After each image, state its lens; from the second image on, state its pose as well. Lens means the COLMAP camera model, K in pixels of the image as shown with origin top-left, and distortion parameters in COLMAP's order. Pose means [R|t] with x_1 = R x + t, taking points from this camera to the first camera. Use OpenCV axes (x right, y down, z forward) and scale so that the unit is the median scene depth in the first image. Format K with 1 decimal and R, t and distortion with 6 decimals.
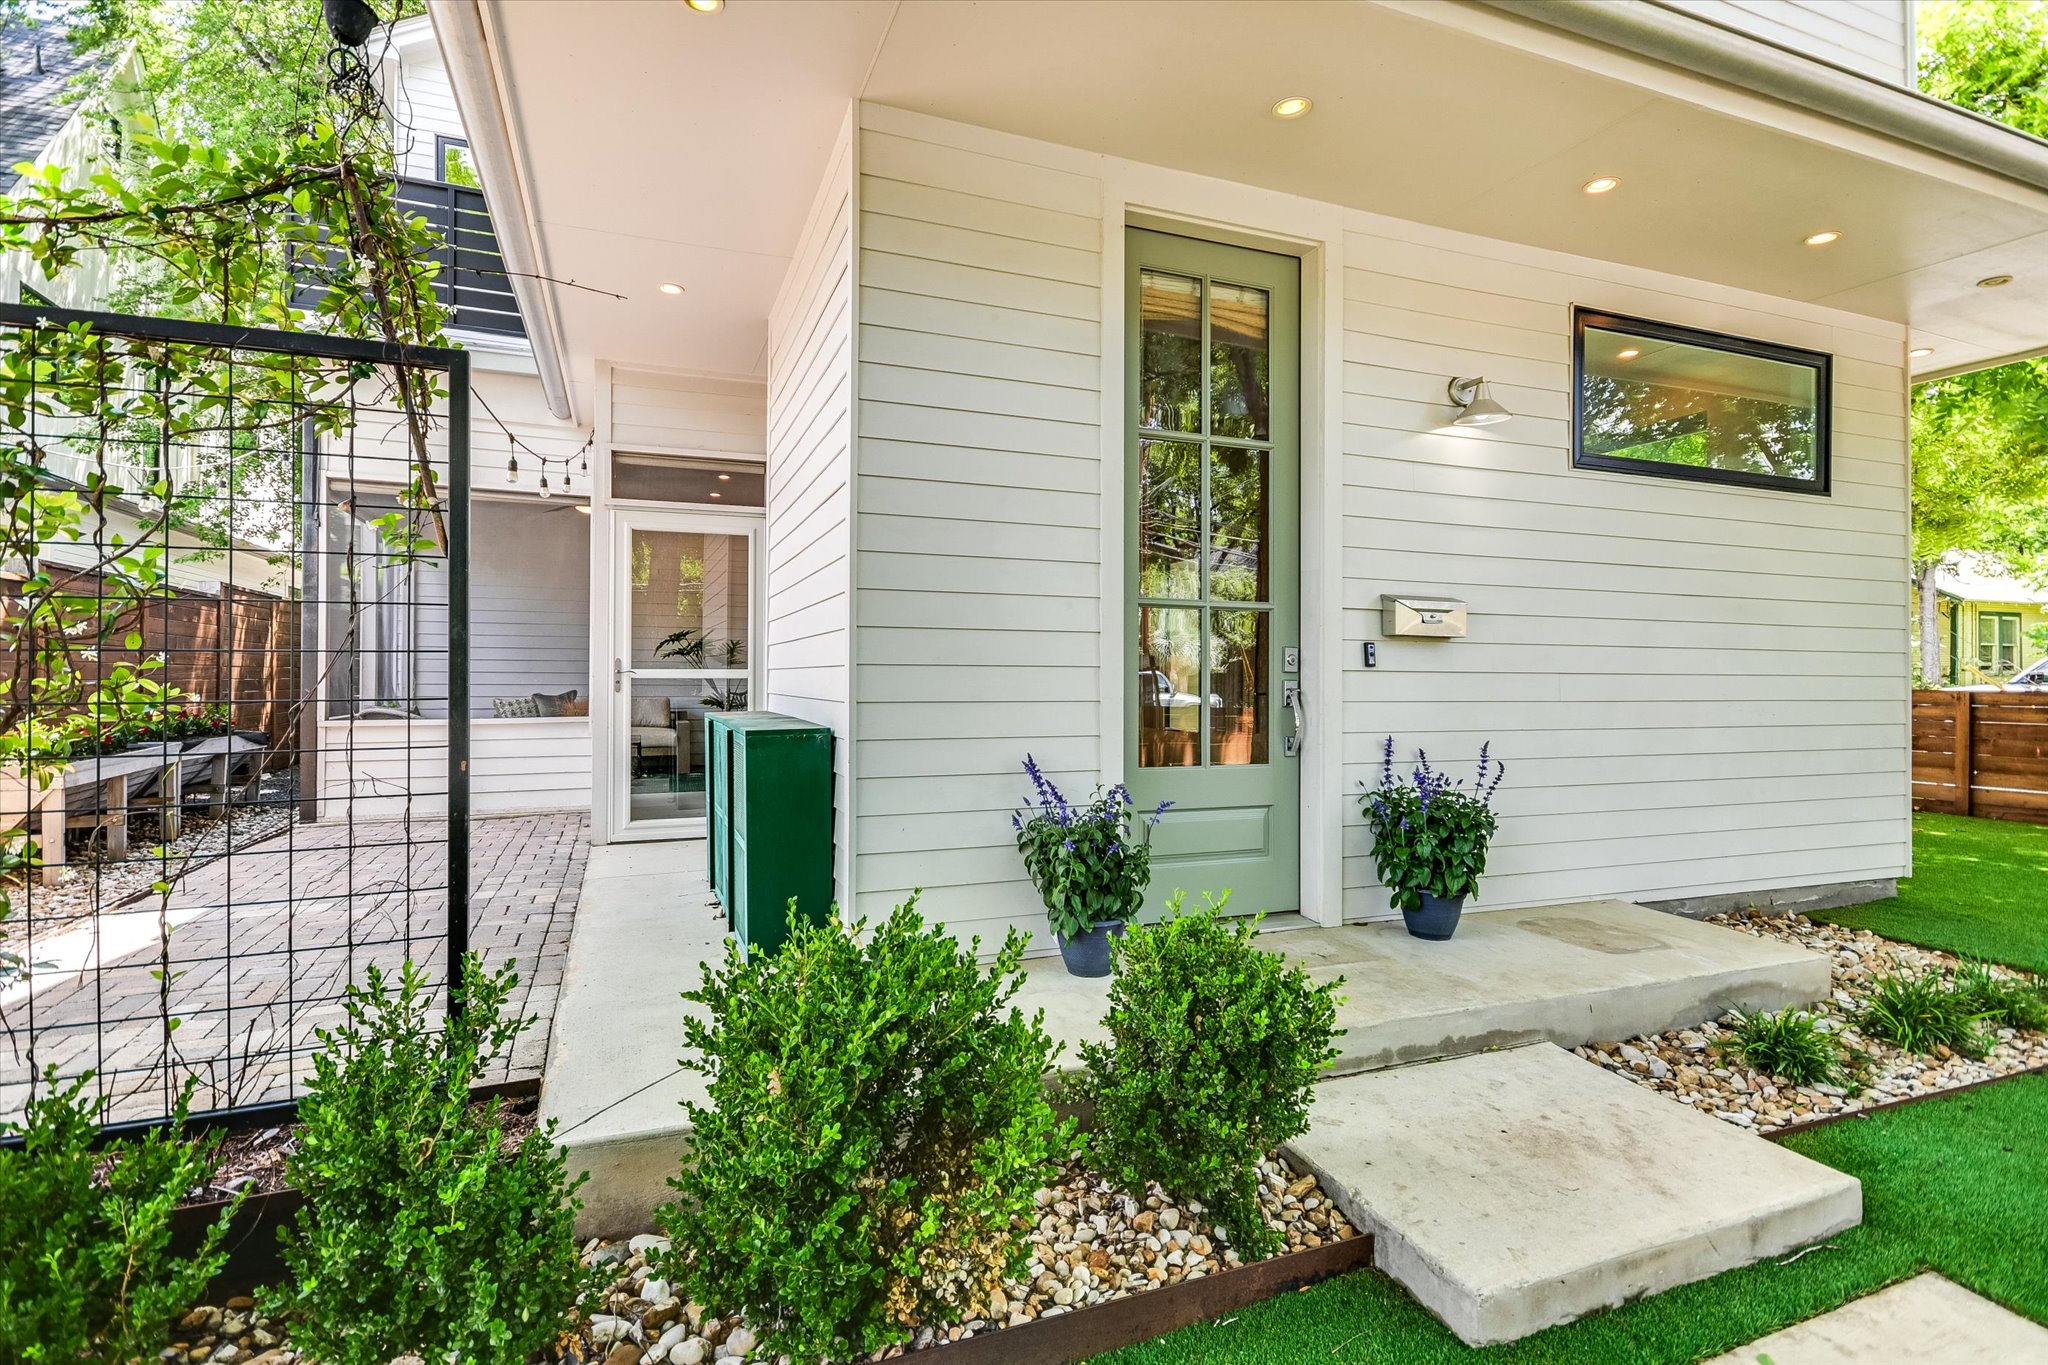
lens RADIAL K [[984.1, 0, 1013.8], [0, 984.1, 670.6], [0, 0, 1]] dist [0.009967, -0.000813]
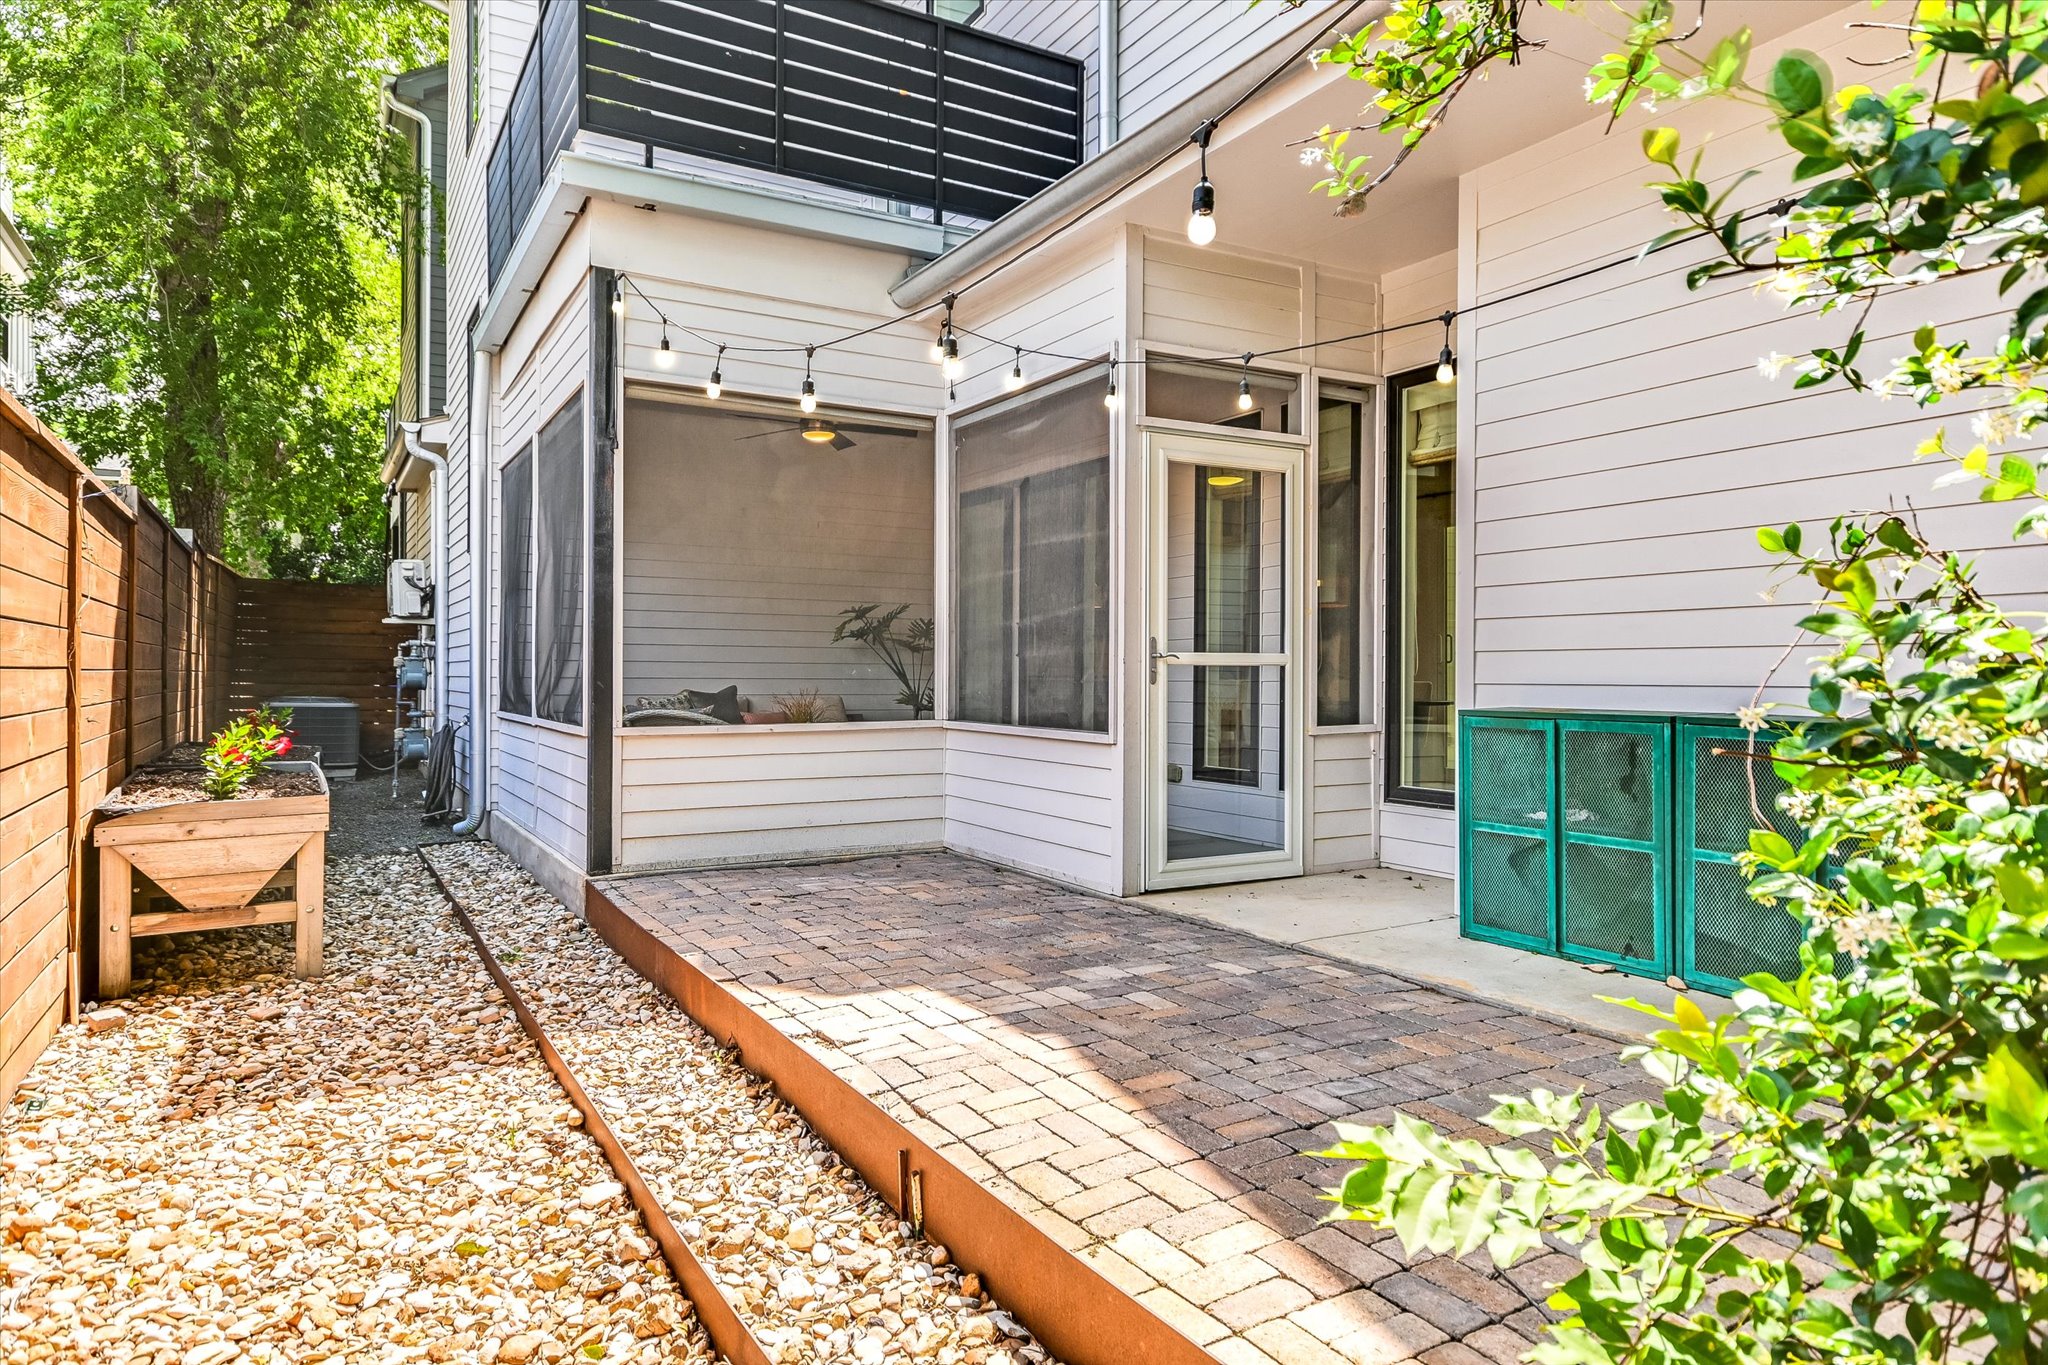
lens RADIAL K [[1230.4, 0, 1016.3], [0, 1230.4, 671.7], [0, 0, 1]] dist [0.023303, 0.005505]
pose [[0.990334, 0.002517, 0.138683, -0.855804], [-0.003183, 0.999984, 0.004576, 0.011985], [-0.138669, -0.004973, 0.990326, 0.155525]]
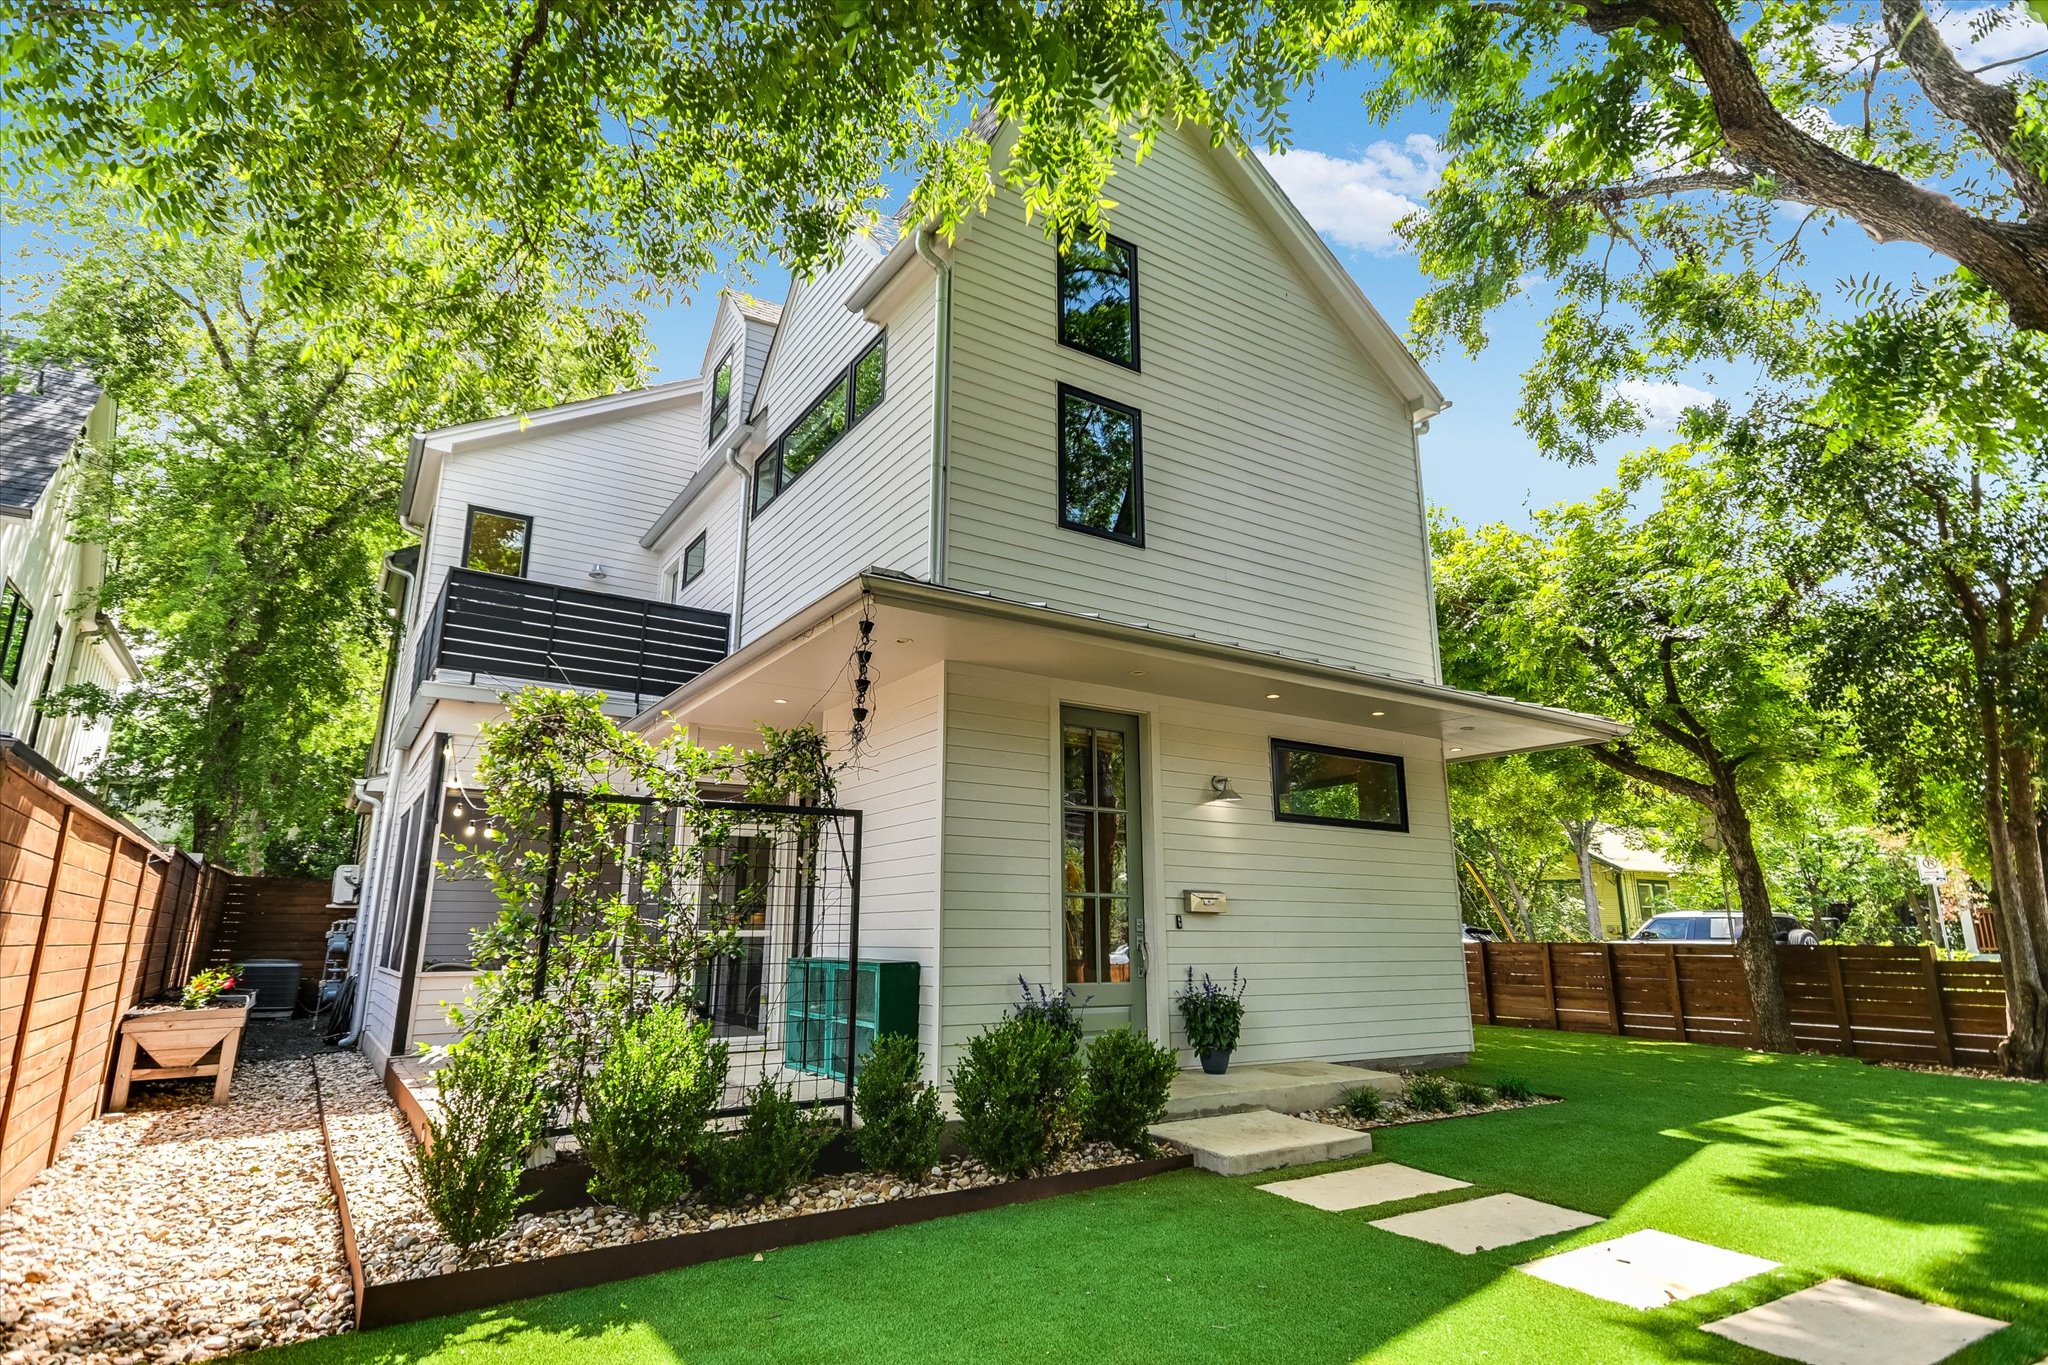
lens RADIAL K [[1040.9, 0, 1017.9], [0, 1040.9, 680.9], [0, 0, 1]] dist [0.008704, 0.000981]
pose [[0.978152, 0.046297, 0.202671, -0.350086], [0.001949, 0.972803, -0.231625, -0.003086], [-0.207882, 0.226960, 0.951459, -0.898177]]
